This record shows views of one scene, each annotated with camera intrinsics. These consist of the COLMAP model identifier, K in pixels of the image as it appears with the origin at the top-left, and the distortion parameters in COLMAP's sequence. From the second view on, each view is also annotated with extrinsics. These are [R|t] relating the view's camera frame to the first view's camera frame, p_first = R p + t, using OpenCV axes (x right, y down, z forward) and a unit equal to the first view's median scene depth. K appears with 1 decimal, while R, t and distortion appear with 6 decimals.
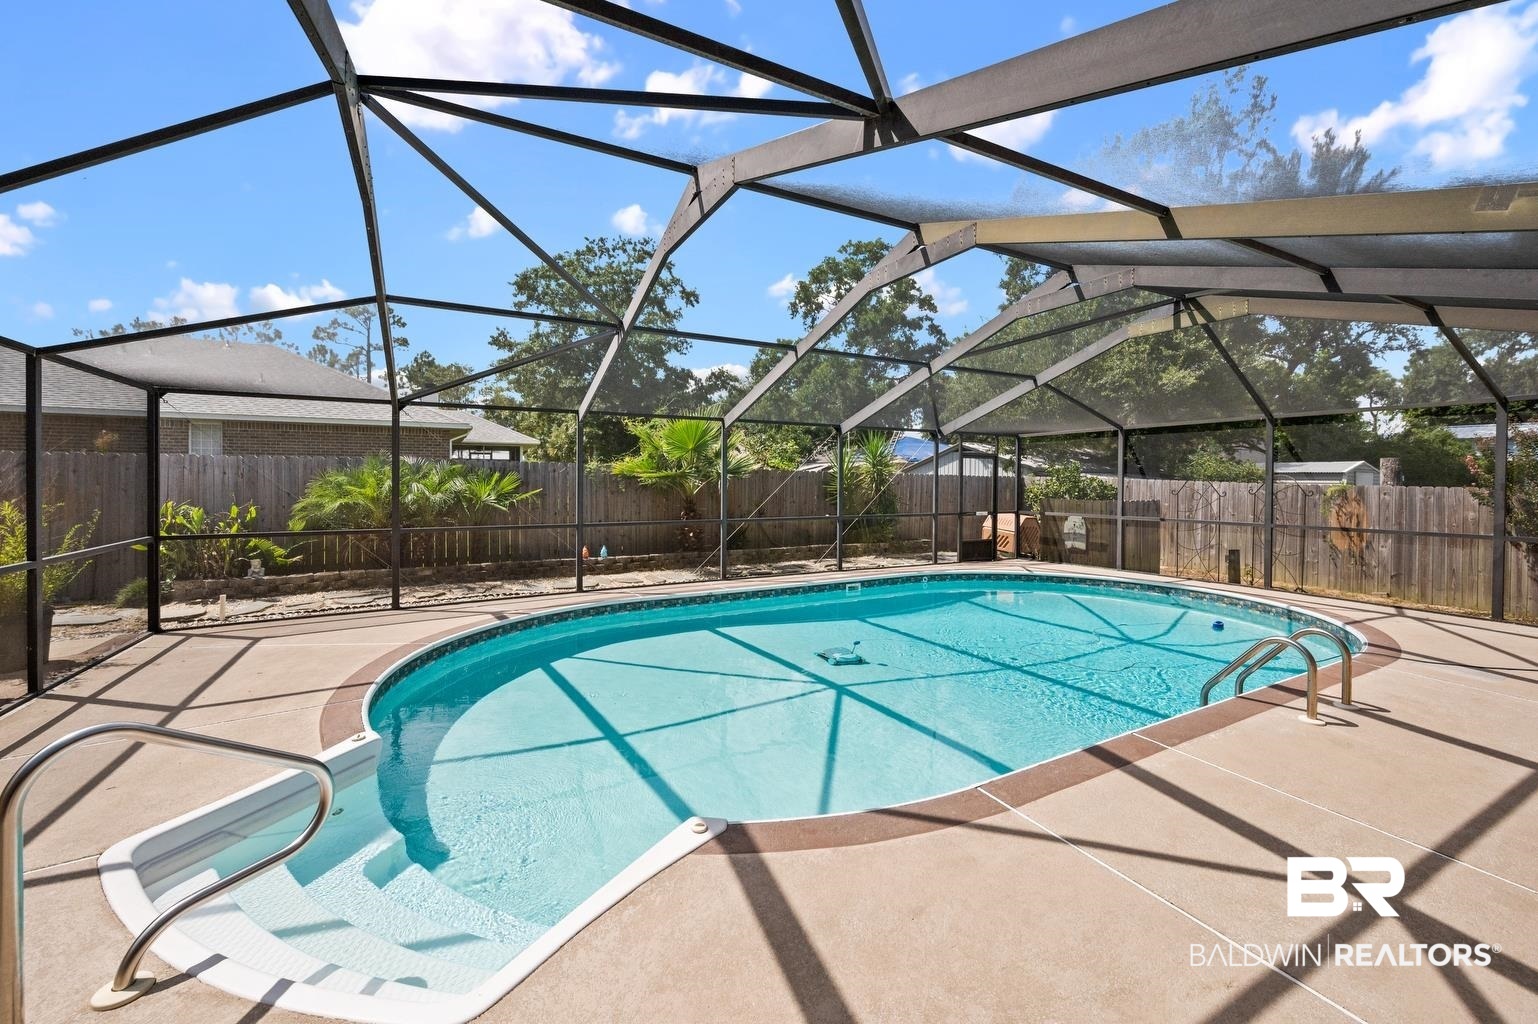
lens RADIAL K [[626.9, 0, 772.9], [0, 626.9, 488.5], [0, 0, 1]] dist [0.001913, -0.000390]
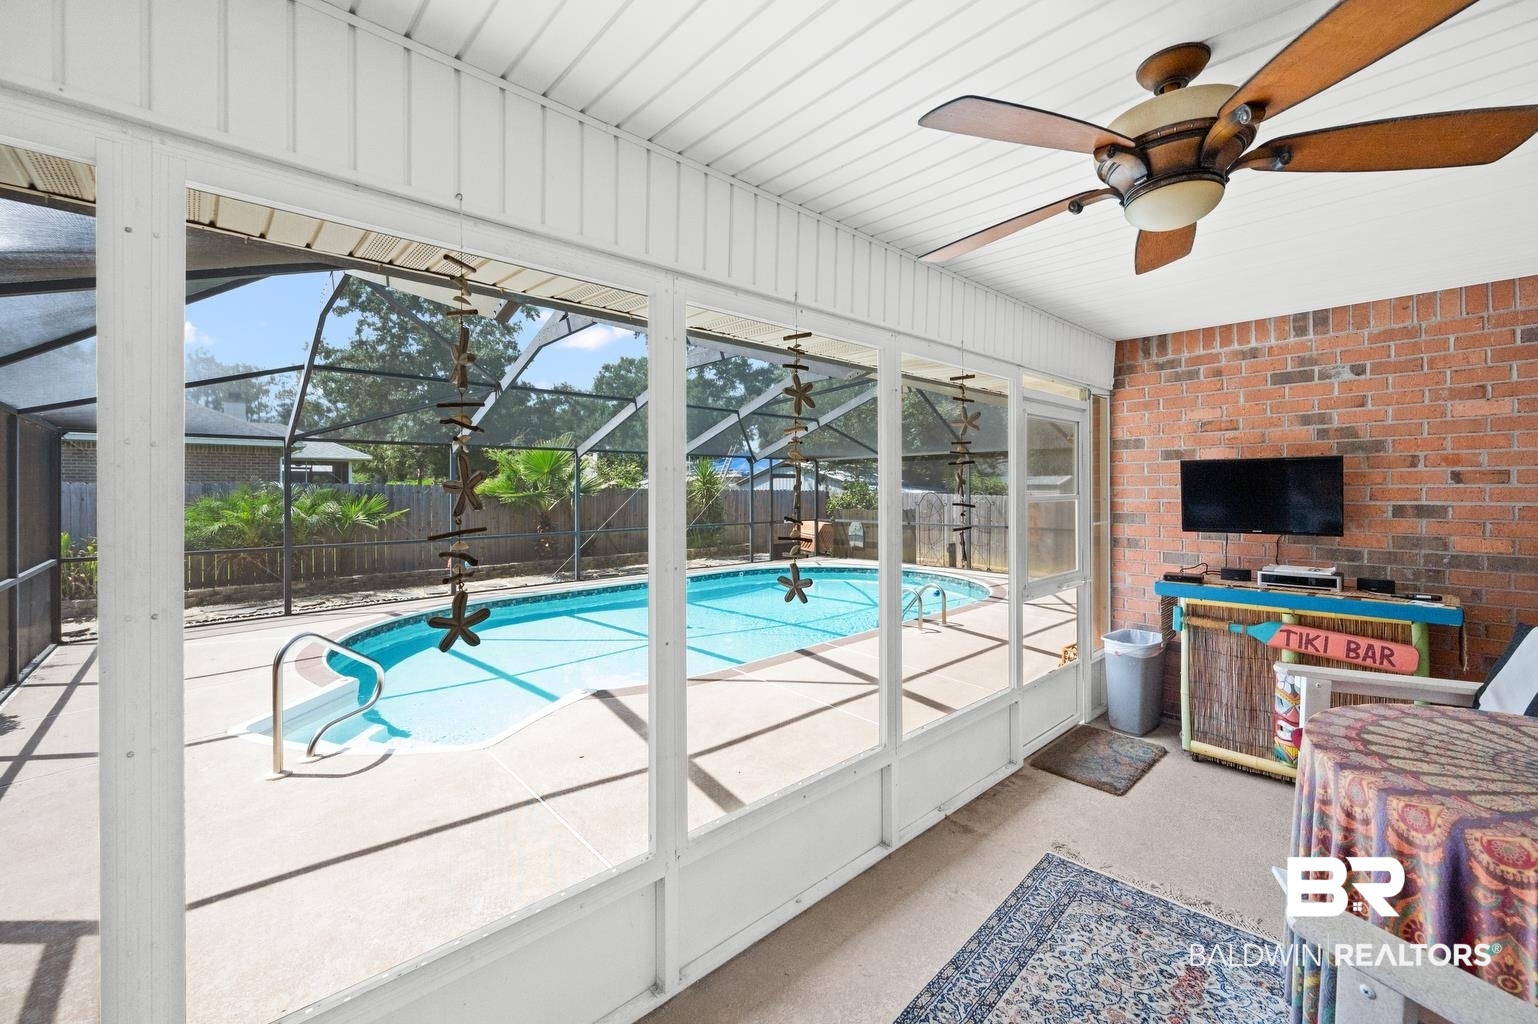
lens RADIAL K [[626.9, 0, 772.9], [0, 626.9, 488.5], [0, 0, 1]] dist [0.001913, -0.000390]
pose [[0.970512, -0.009530, 0.240864, -0.002109], [0.013021, 0.999832, -0.012906, -0.012565], [-0.240700, 0.015661, 0.970473, -0.257118]]
